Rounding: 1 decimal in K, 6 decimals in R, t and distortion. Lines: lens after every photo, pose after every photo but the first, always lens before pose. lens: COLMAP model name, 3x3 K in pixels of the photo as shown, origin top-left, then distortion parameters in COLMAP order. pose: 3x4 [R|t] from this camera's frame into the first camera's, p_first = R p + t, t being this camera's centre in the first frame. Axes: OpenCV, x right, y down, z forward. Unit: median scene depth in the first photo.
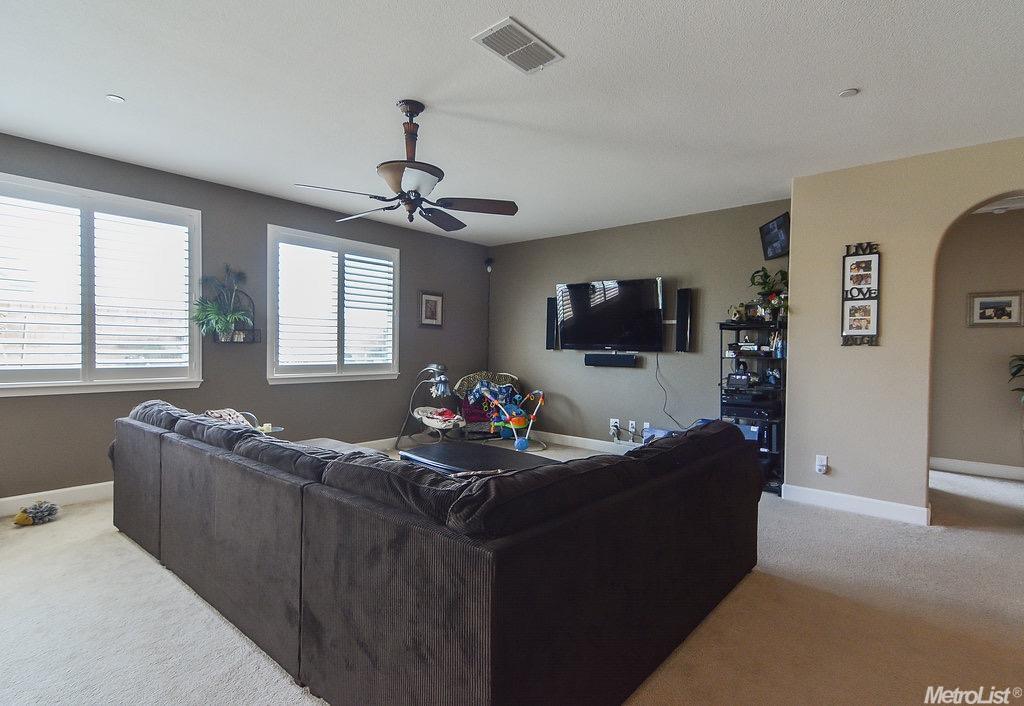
lens RADIAL K [[494.4, 0, 527.7], [0, 494.4, 357.1], [0, 0, 1]] dist [0.000813, -0.000490]
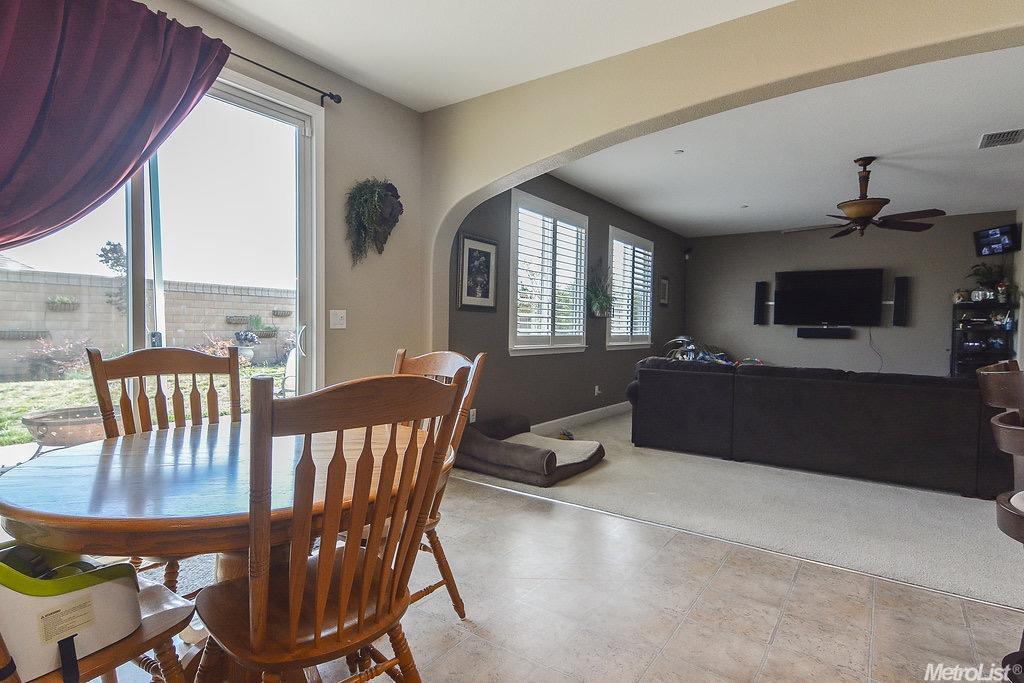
lens RADIAL K [[513.3, 0, 510.9], [0, 513.3, 347.9], [0, 0, 1]] dist [0.000811, -0.000727]
pose [[0.998567, -0.000939, 0.053514, -0.807423], [-0.000312, 0.999727, 0.023355, 0.016358], [-0.053521, -0.023339, 0.998294, -0.299989]]
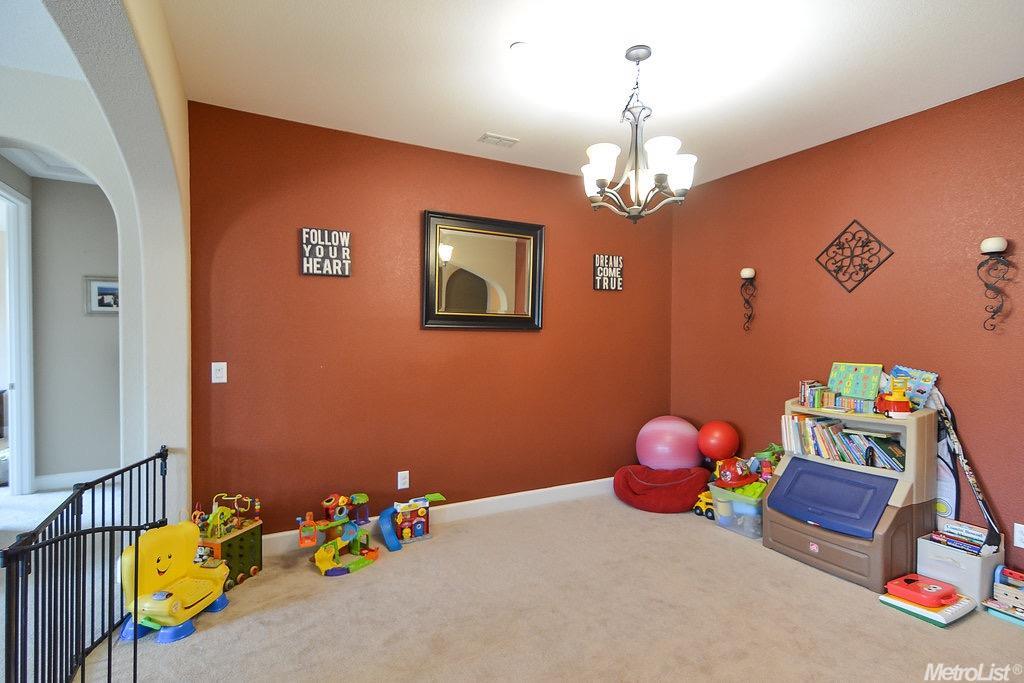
lens RADIAL K [[513.3, 0, 510.9], [0, 513.3, 347.9], [0, 0, 1]] dist [0.000811, -0.000727]
pose [[0.365887, -0.032430, 0.930094, 0.349036], [0.018841, 0.999446, 0.027436, -0.015730], [-0.930469, 0.007486, 0.366295, -0.003816]]
